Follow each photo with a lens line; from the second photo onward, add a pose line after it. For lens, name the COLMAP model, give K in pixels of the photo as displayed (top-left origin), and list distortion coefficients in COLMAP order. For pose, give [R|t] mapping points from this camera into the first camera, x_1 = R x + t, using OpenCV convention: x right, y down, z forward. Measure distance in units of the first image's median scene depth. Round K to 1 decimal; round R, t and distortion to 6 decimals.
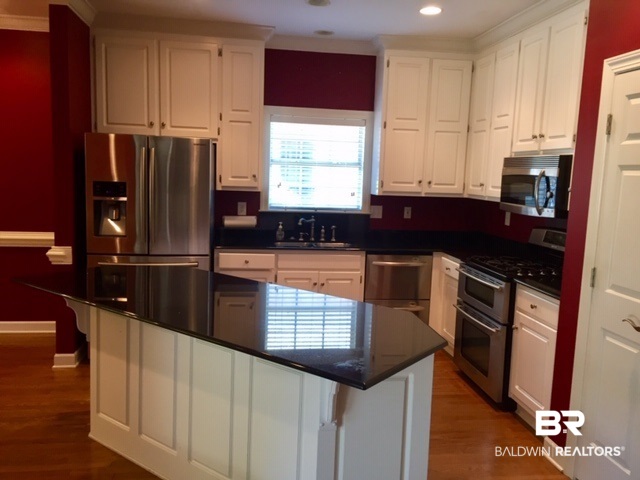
lens RADIAL K [[559.3, 0, 321.7], [0, 559.3, 236.7], [0, 0, 1]] dist [0.061848, -0.009720]
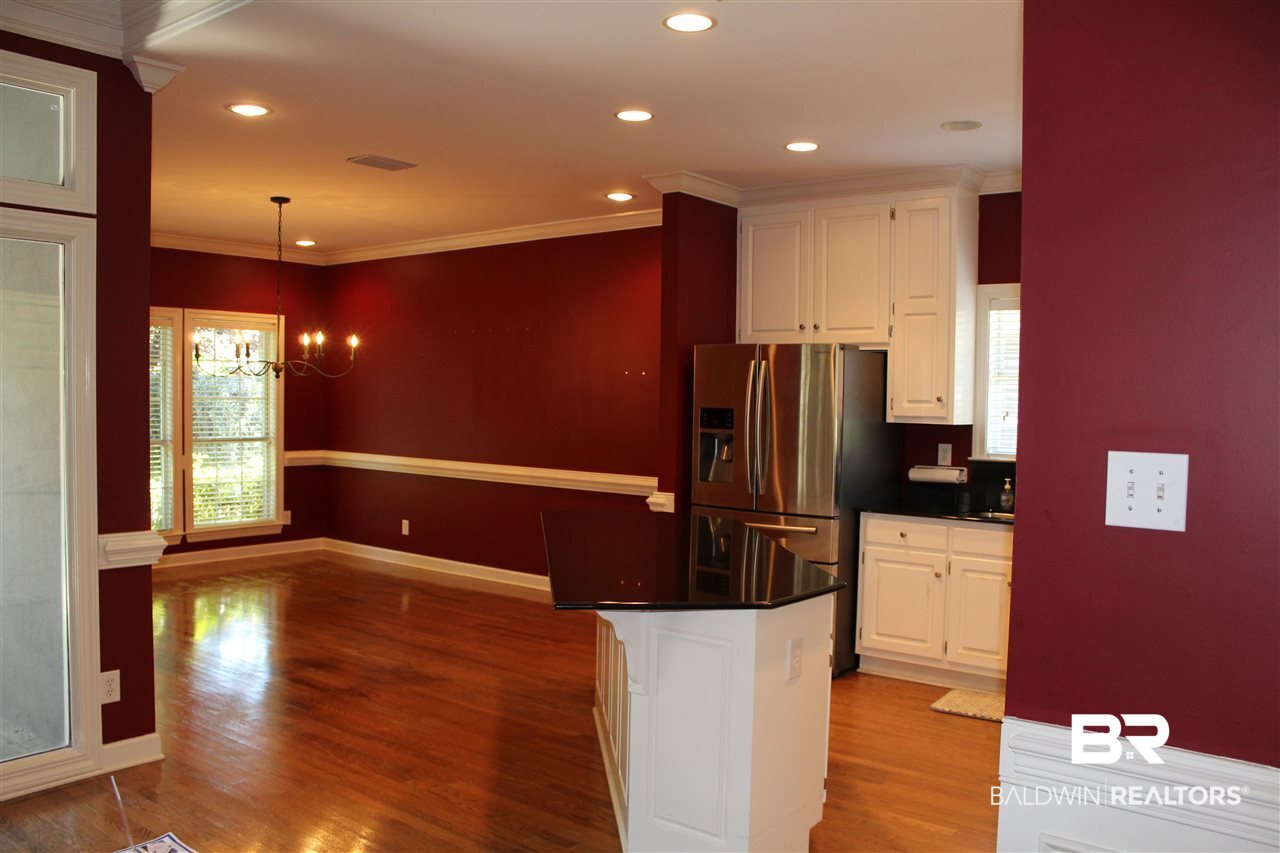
lens RADIAL K [[1069.9, 0, 623.0], [0, 1069.9, 446.9], [0, 0, 1]] dist [-0.146894, 0.071190]
pose [[0.688402, 0.014290, -0.725189, 0.492683], [-0.076991, 0.995597, -0.053467, 0.033281], [0.721232, 0.092640, 0.686471, -0.042924]]
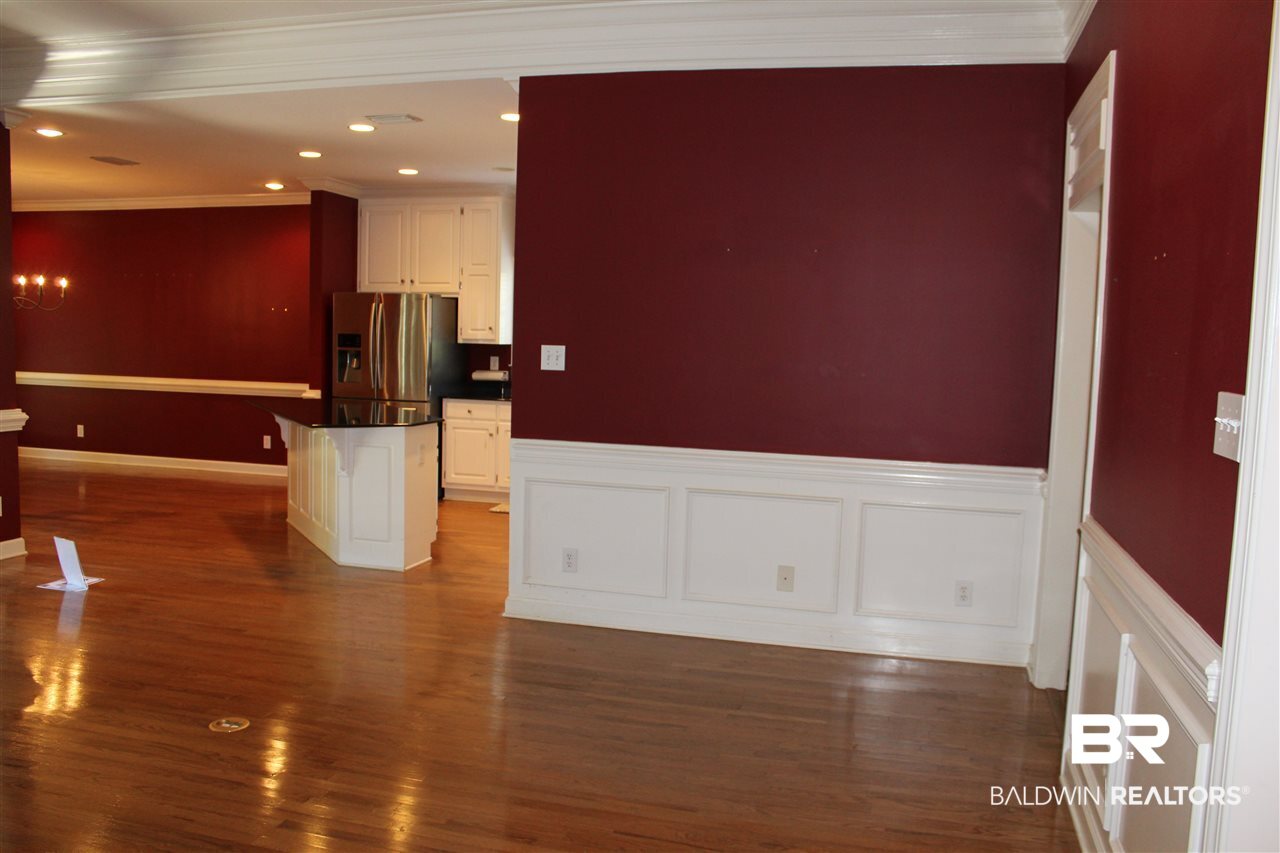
lens RADIAL K [[1069.9, 0, 637.2], [0, 1069.9, 420.2], [0, 0, 1]] dist [-0.146894, 0.071190]
pose [[0.924842, 0.023290, -0.379638, 0.862776], [-0.040804, 0.998439, -0.038150, 0.118903], [0.378157, 0.050773, 0.924348, -0.659954]]
